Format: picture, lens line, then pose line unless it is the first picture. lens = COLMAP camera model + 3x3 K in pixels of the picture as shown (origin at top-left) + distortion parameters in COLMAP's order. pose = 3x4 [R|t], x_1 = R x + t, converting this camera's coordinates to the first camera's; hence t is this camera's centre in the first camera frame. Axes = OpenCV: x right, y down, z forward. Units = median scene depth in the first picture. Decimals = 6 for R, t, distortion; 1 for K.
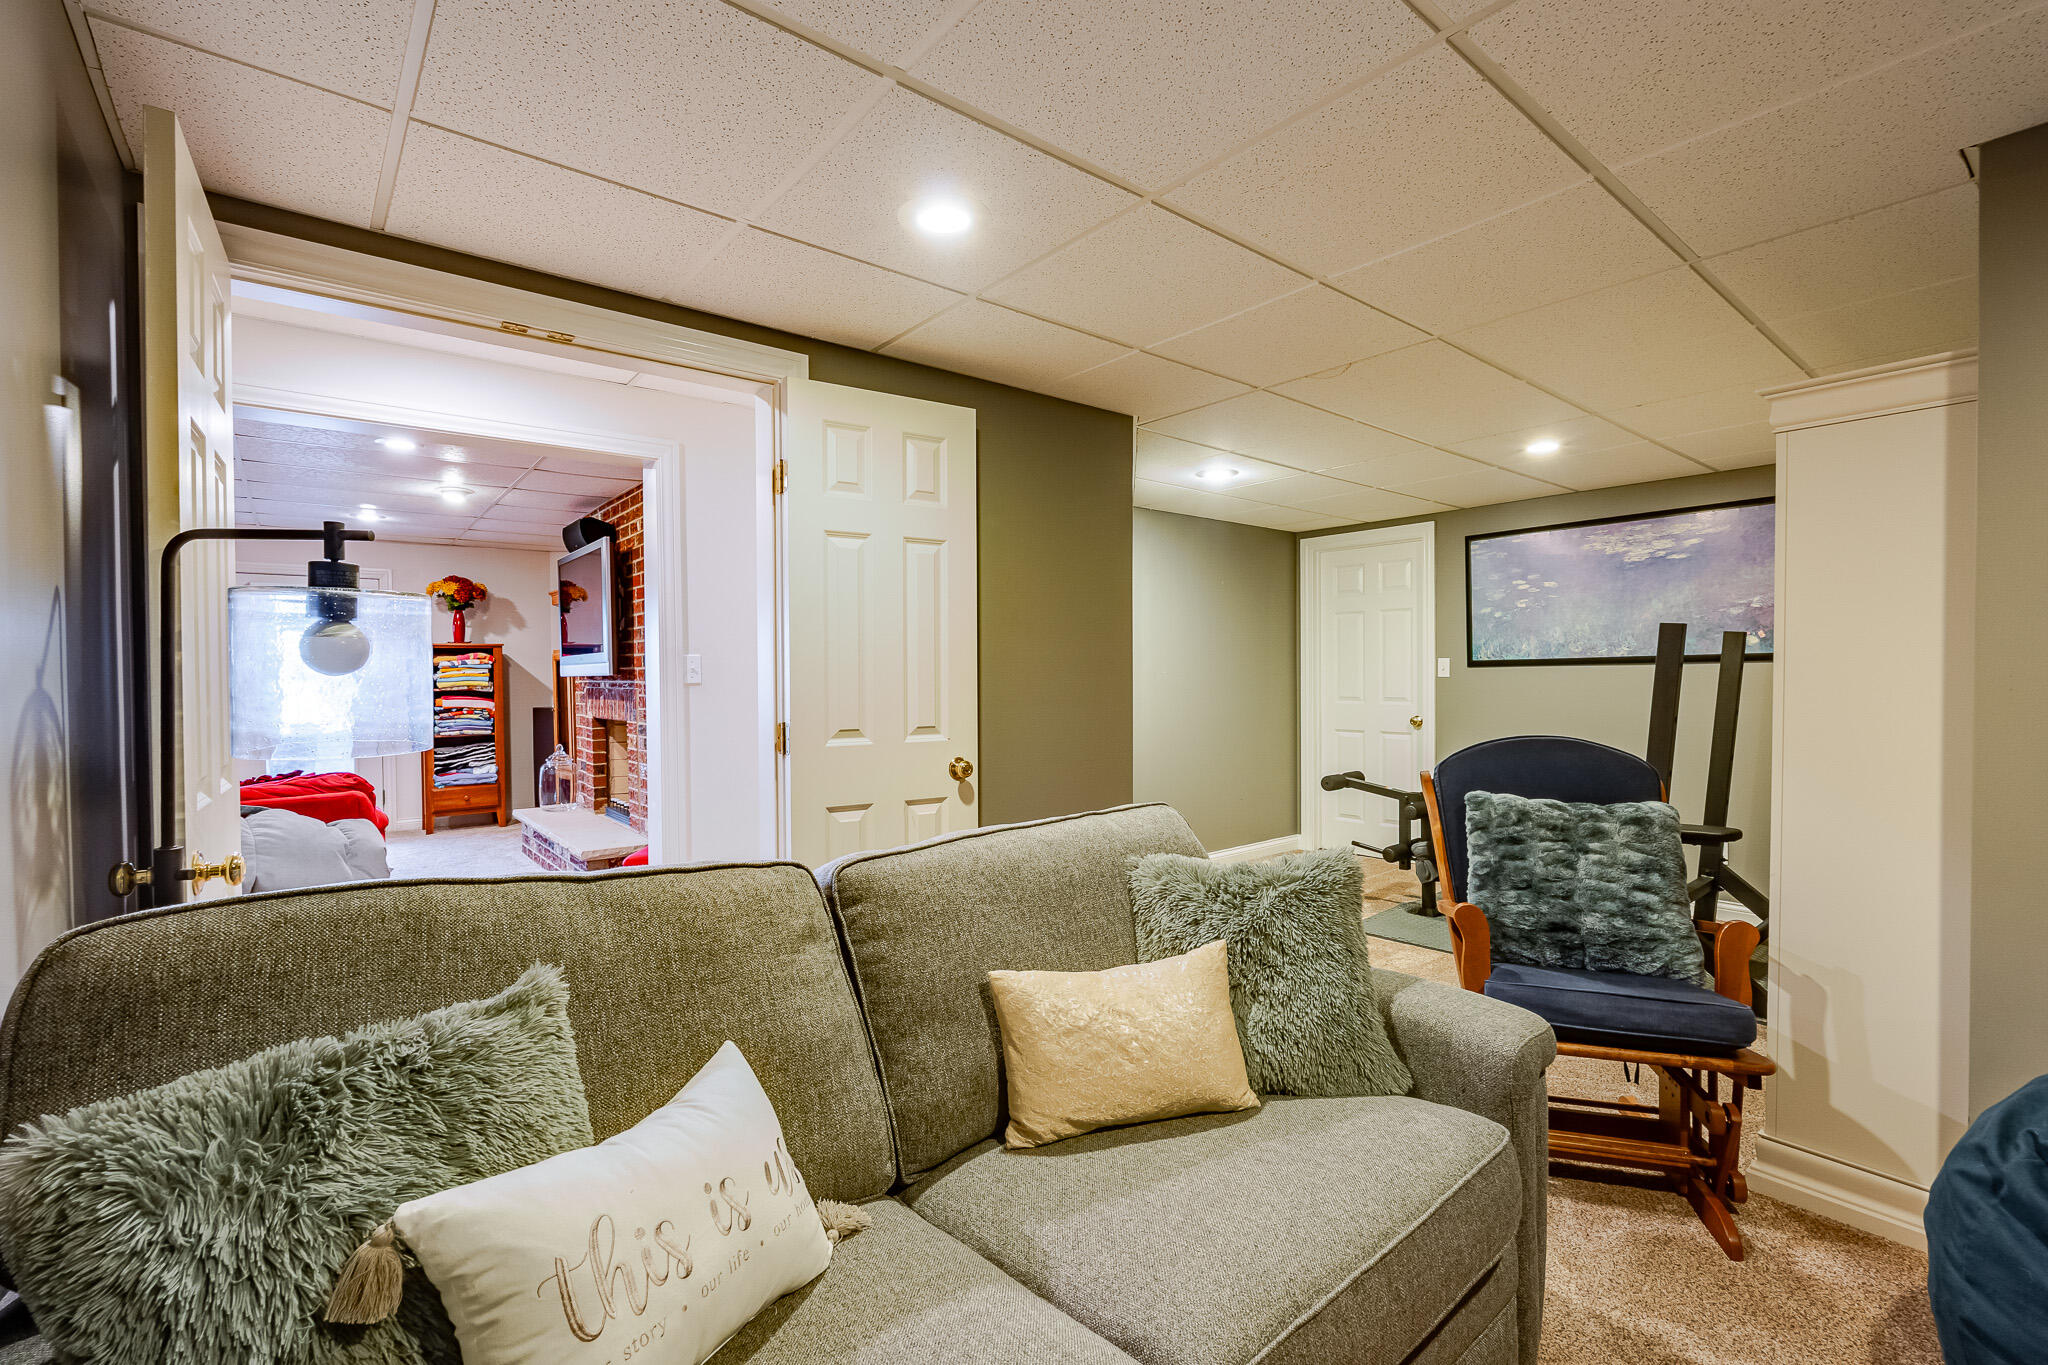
lens RADIAL K [[920.0, 0, 1023.3], [0, 920.0, 683.8], [0, 0, 1]] dist [-0.000993, 0.001736]
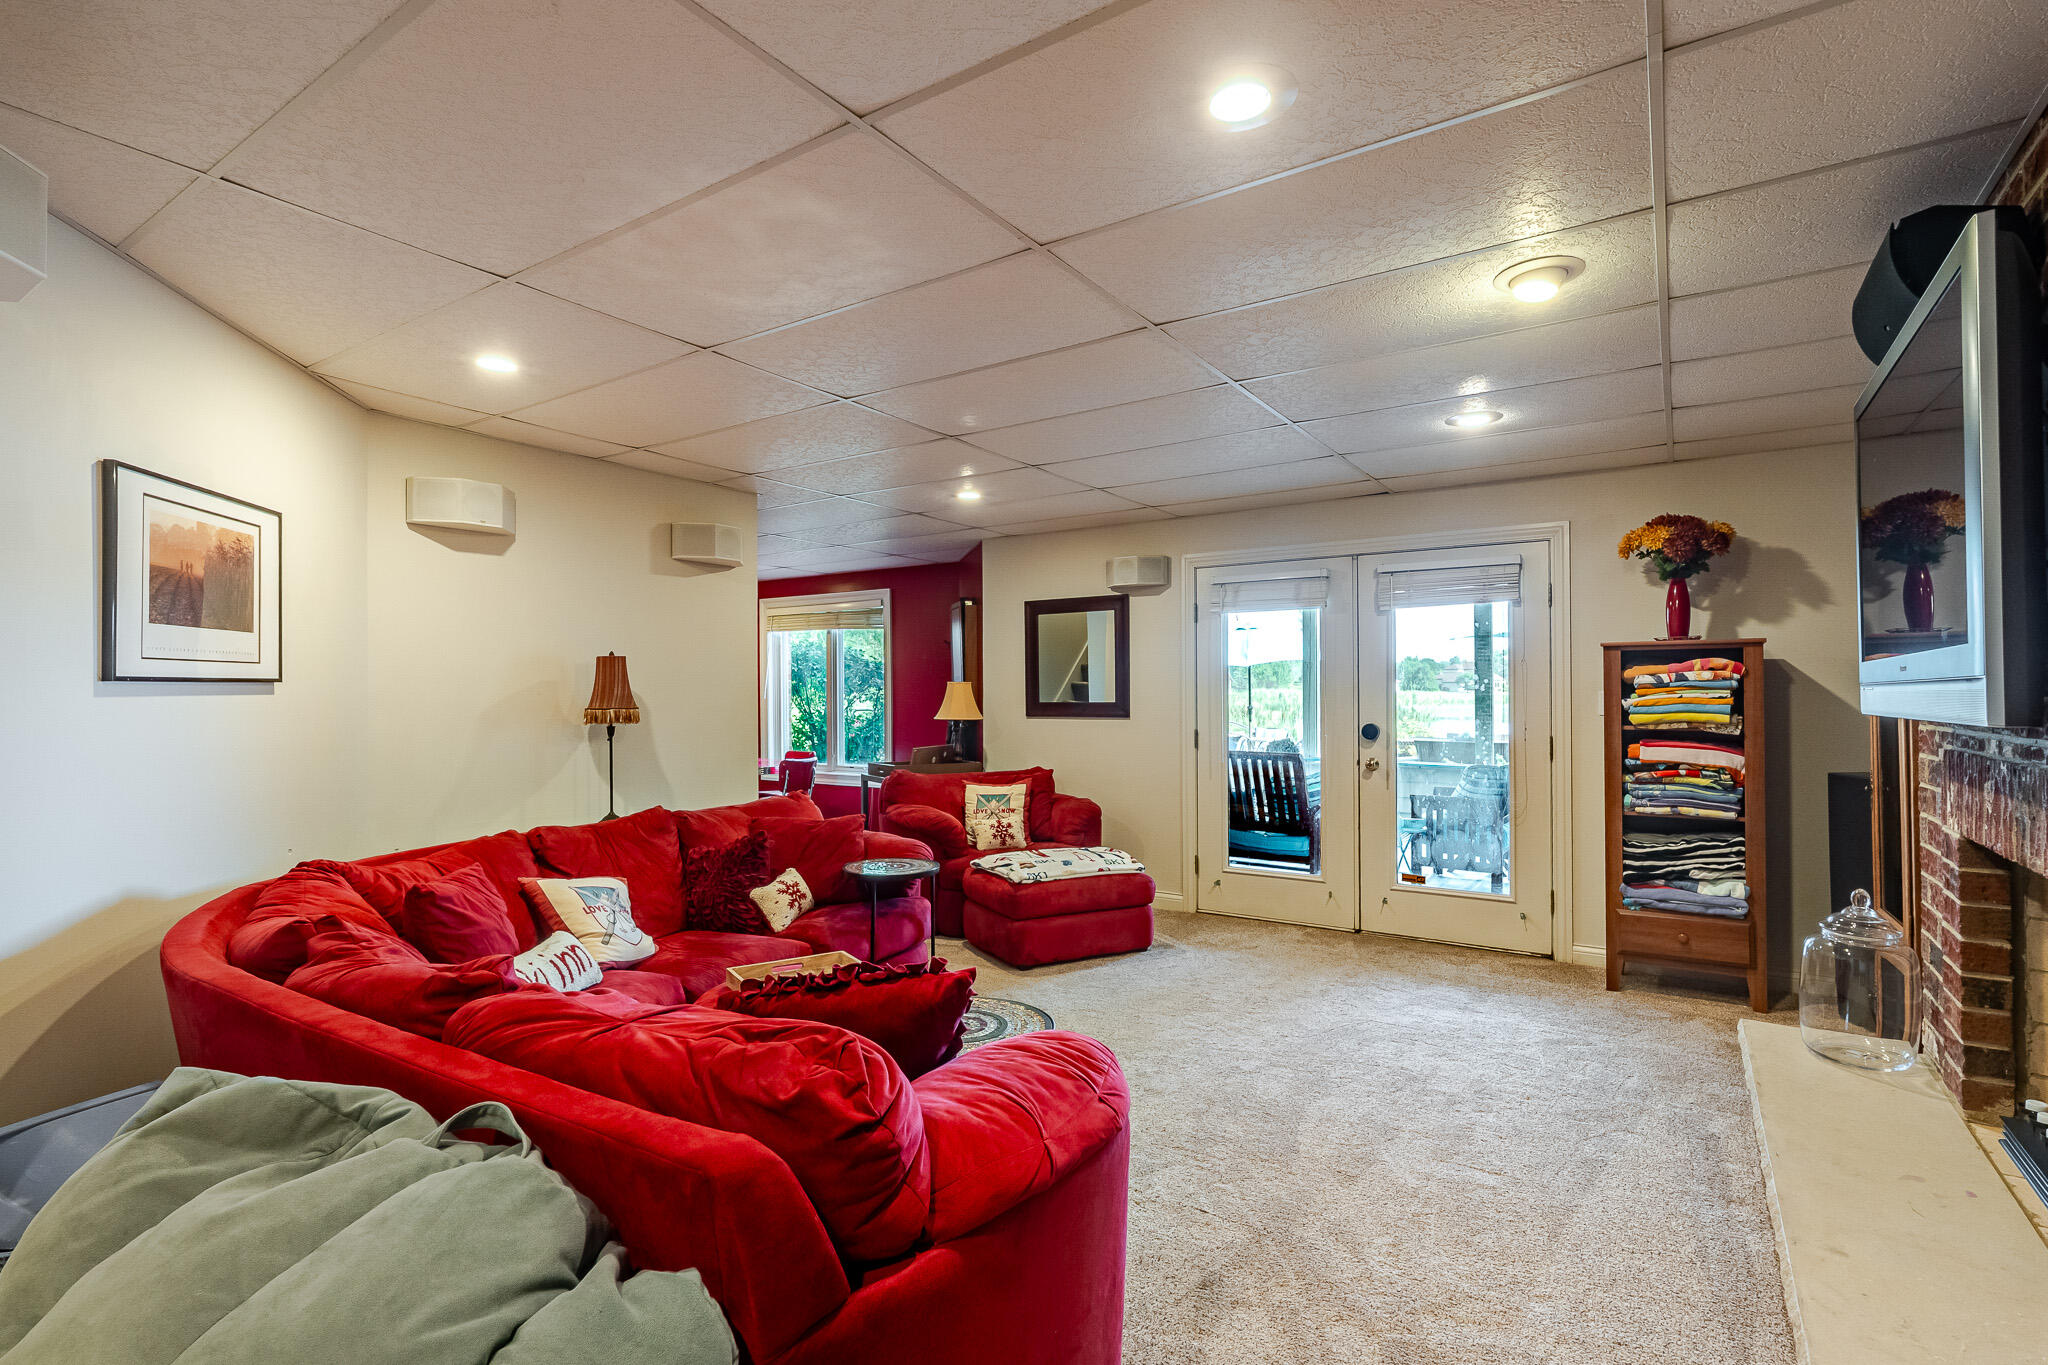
lens RADIAL K [[979.6, 0, 1023.7], [0, 979.6, 685.6], [0, 0, 1]] dist [0.006132, -0.001078]
pose [[0.310597, 0.003060, -0.950537, -0.192866], [-0.010367, 0.999946, -0.000169, -0.014165], [0.950485, 0.009907, 0.310612, 0.469061]]
